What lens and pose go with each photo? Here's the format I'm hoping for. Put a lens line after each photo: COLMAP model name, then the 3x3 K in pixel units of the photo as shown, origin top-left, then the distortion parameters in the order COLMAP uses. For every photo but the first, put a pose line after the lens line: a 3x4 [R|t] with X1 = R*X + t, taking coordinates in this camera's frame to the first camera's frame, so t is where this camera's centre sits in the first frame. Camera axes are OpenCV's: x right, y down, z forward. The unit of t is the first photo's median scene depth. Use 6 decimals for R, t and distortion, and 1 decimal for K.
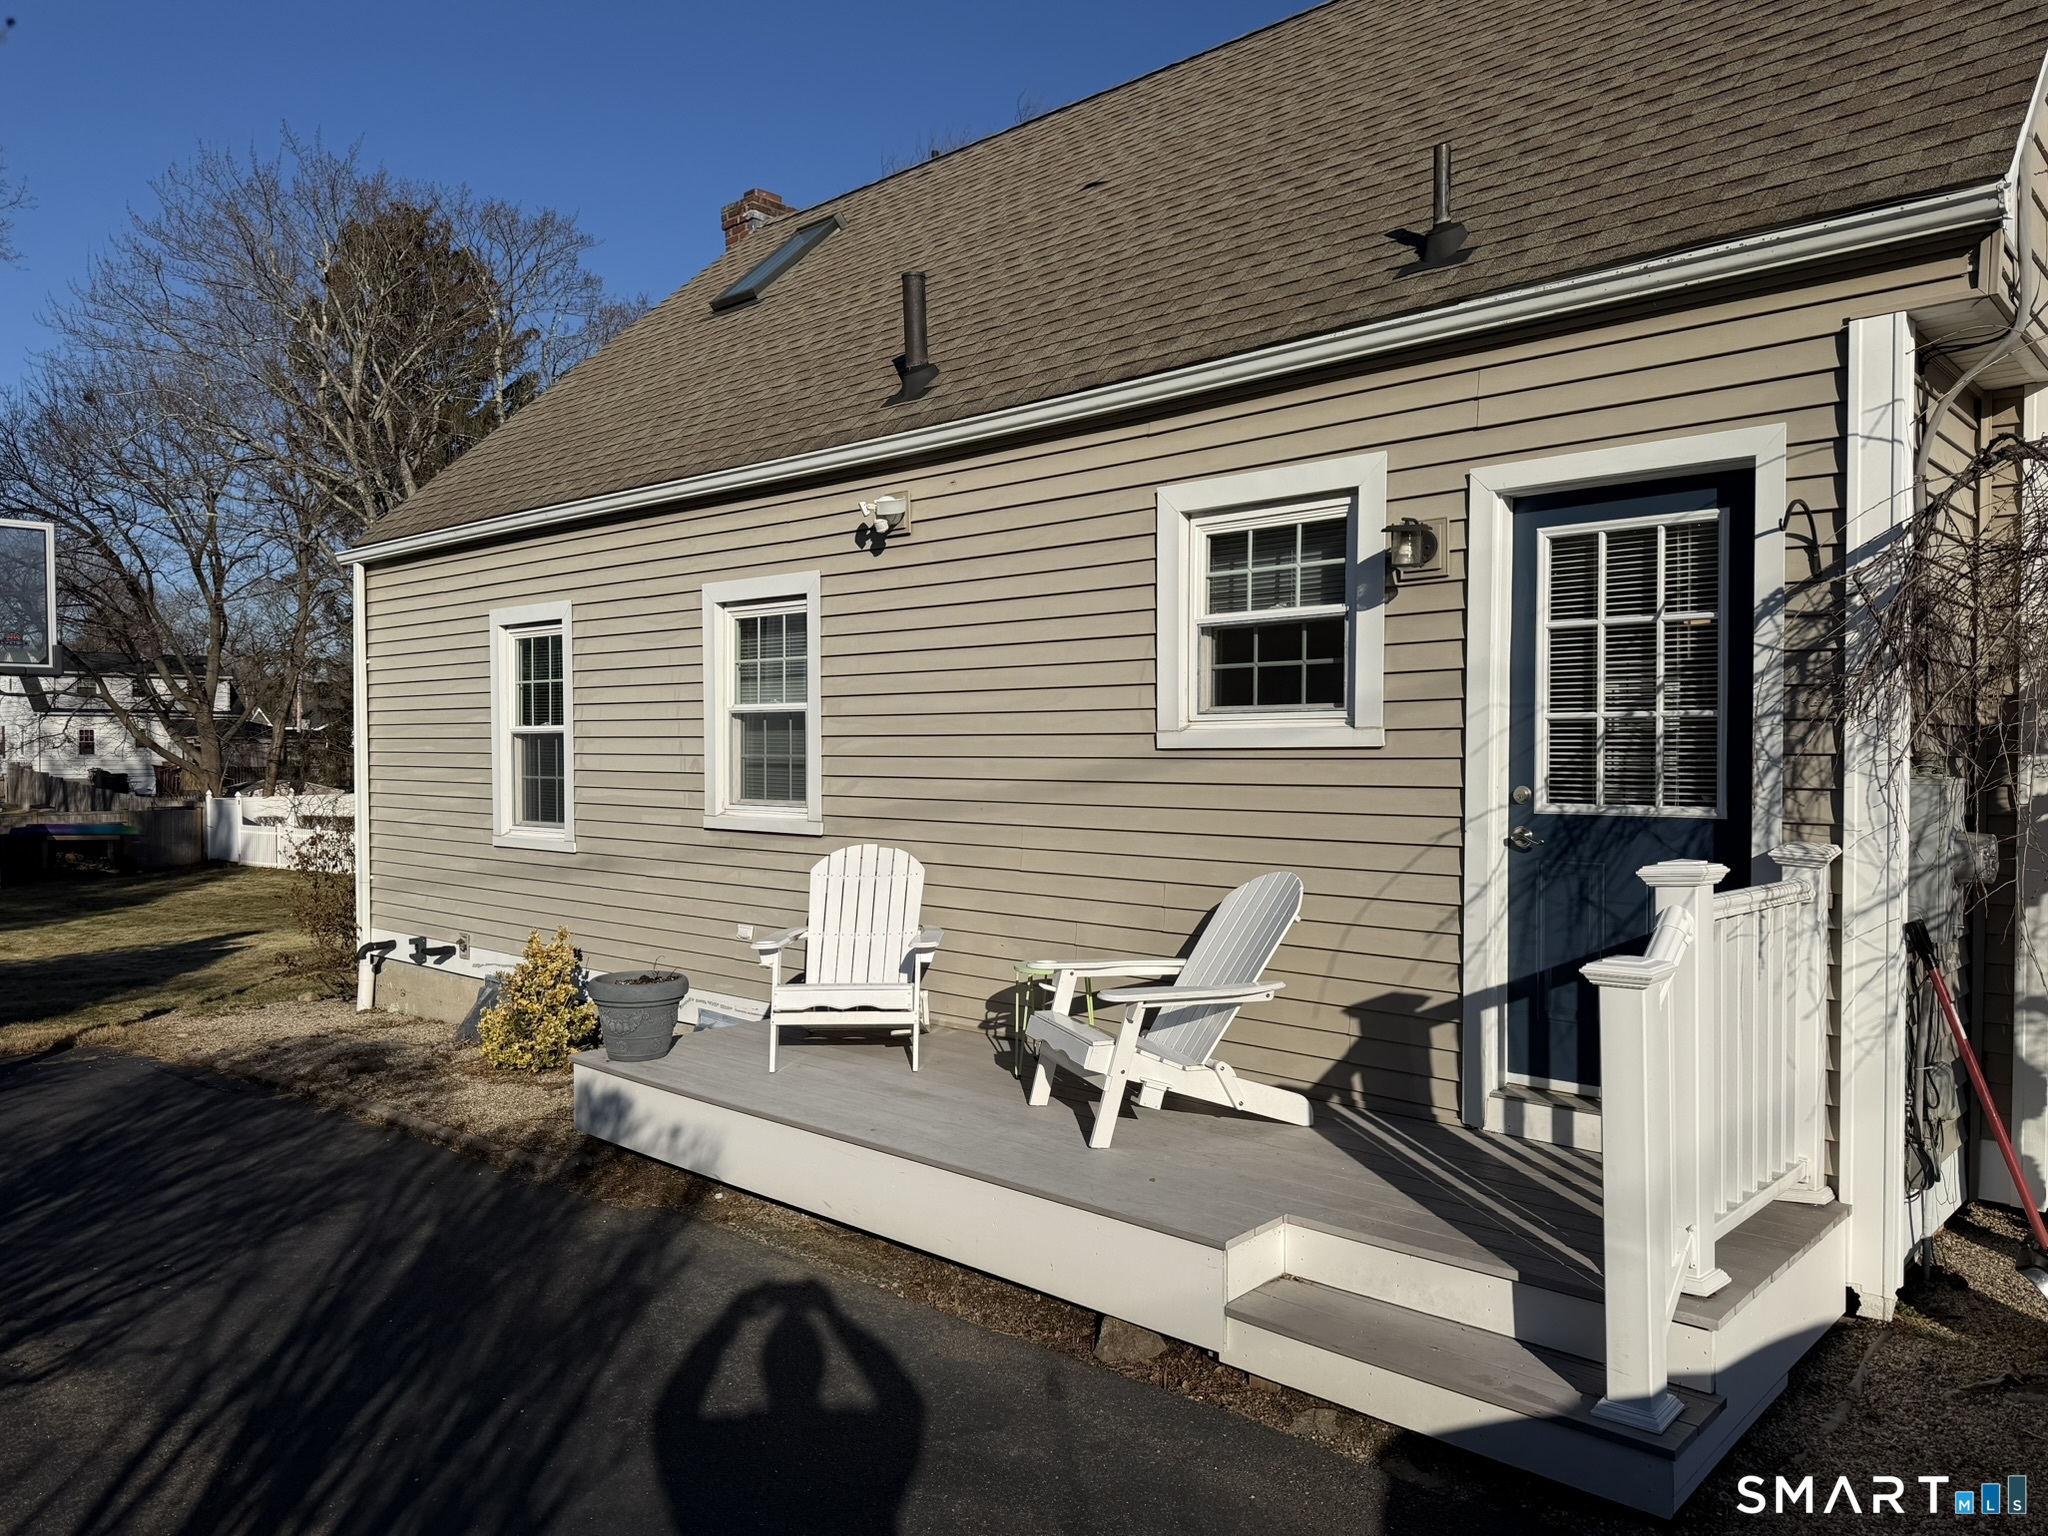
lens RADIAL K [[1451.2, 0, 1115.1], [0, 1451.2, 798.9], [0, 0, 1]] dist [0.129692, -0.227791]
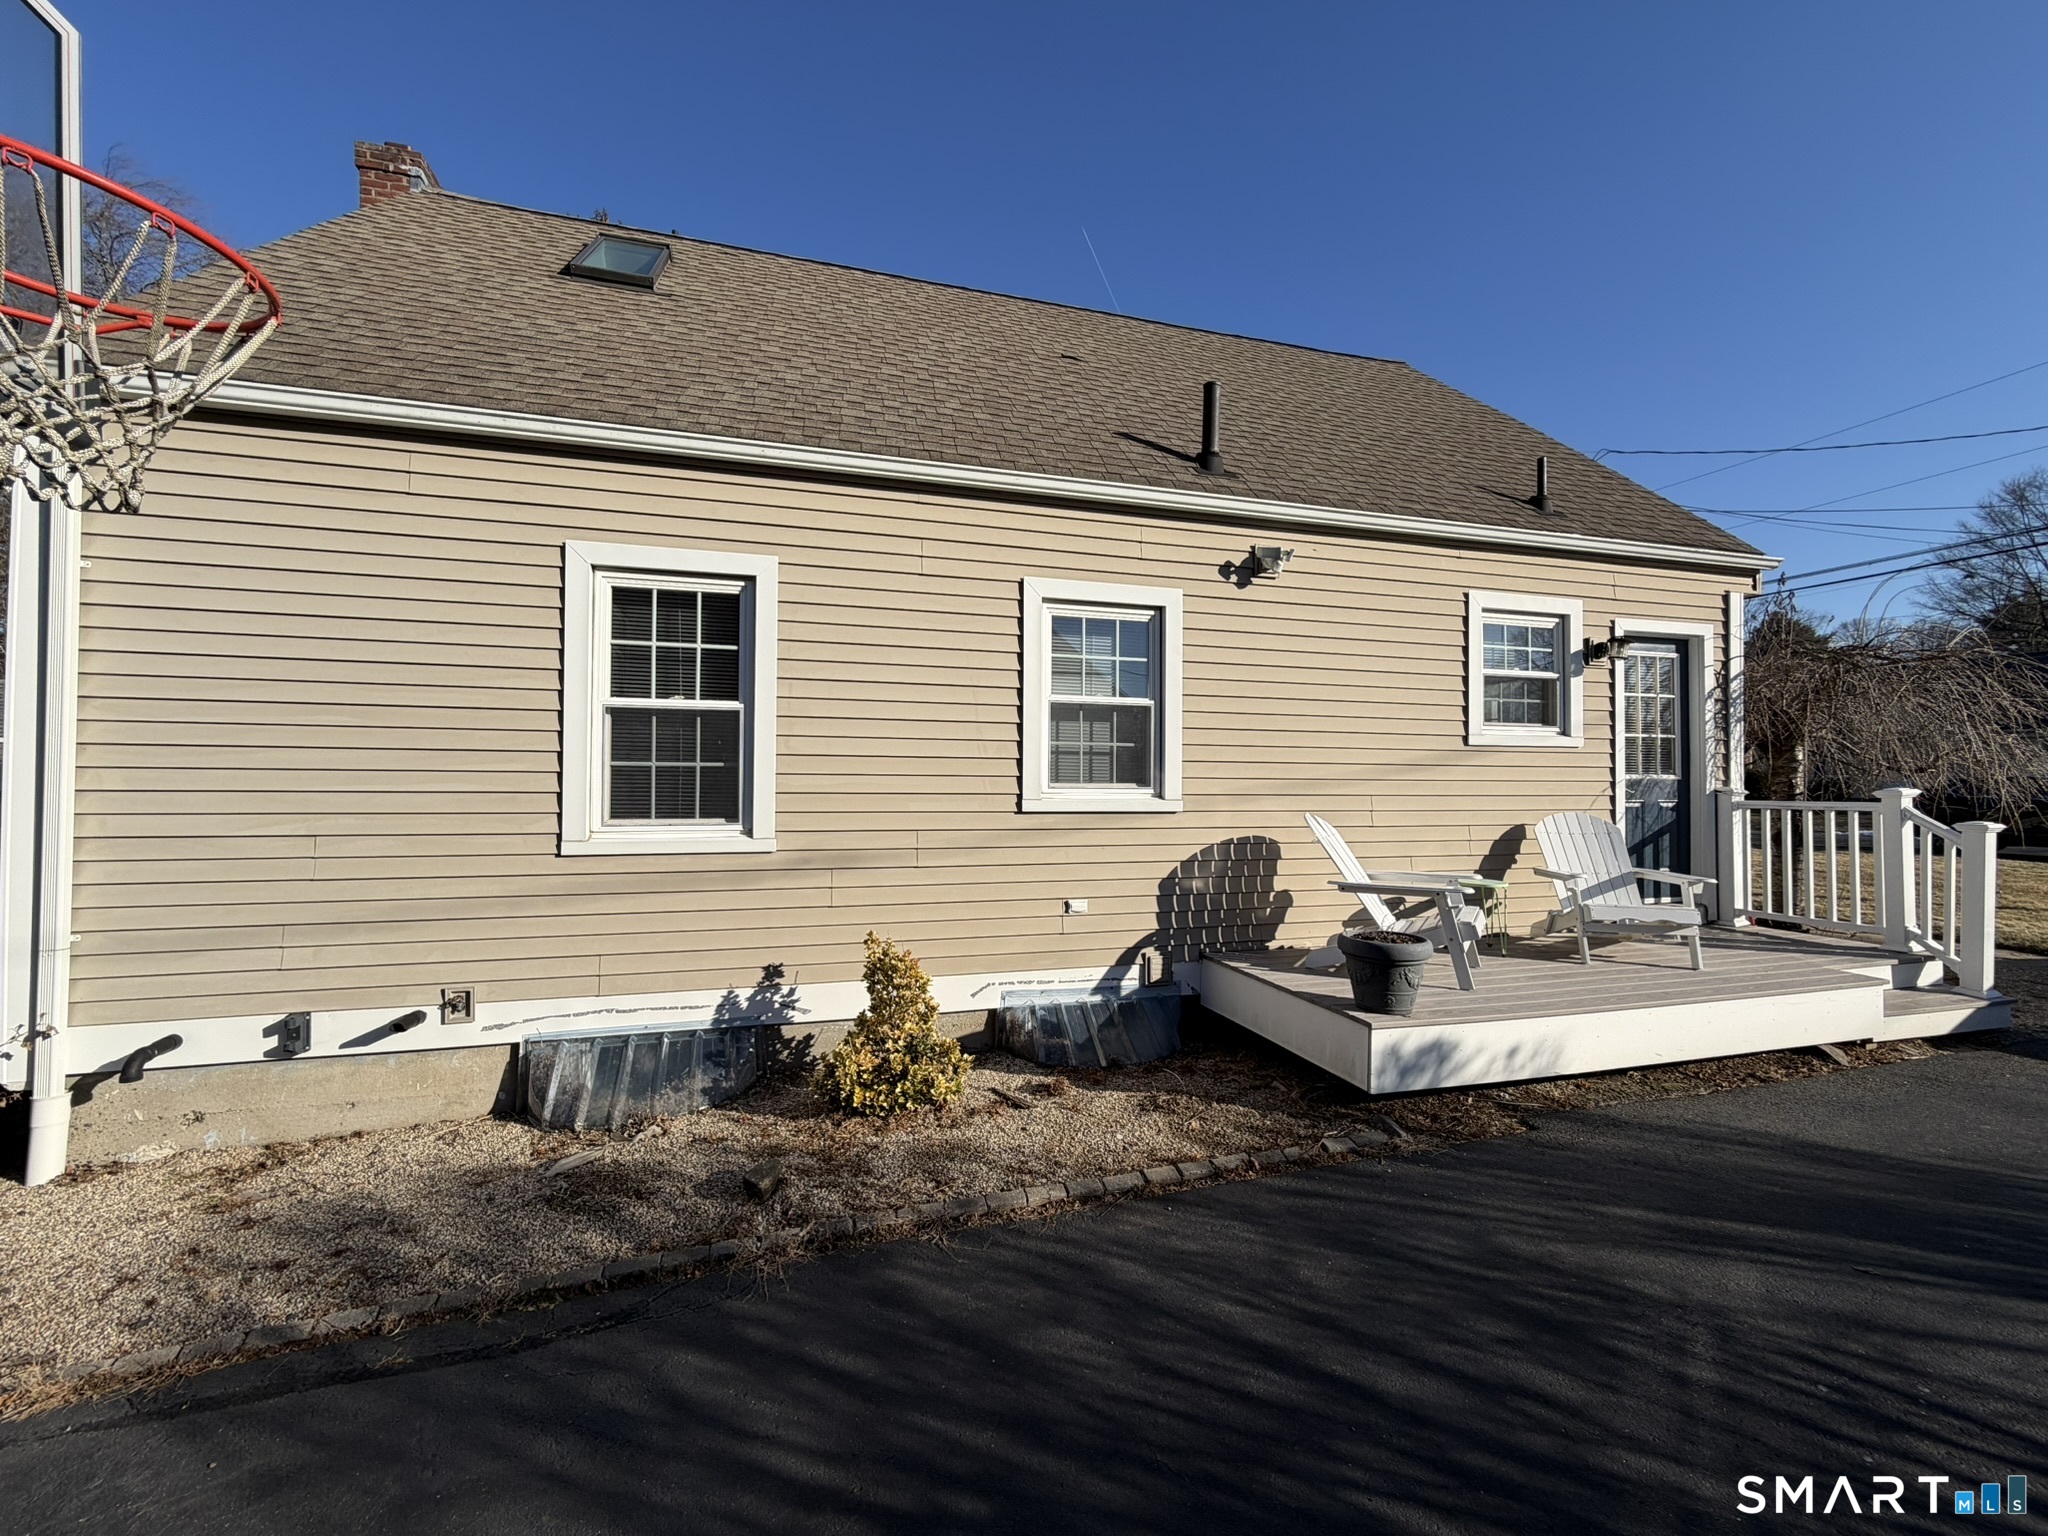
lens RADIAL K [[818.0, 0, 1014.5], [0, 818.0, 767.8], [0, 0, 1]] dist [-0.000447, -0.000045]
pose [[0.535834, 0.008098, 0.844284, -0.872426], [0.018564, 0.999599, -0.021370, 0.001270], [-0.844119, 0.027124, 0.535469, 0.790745]]
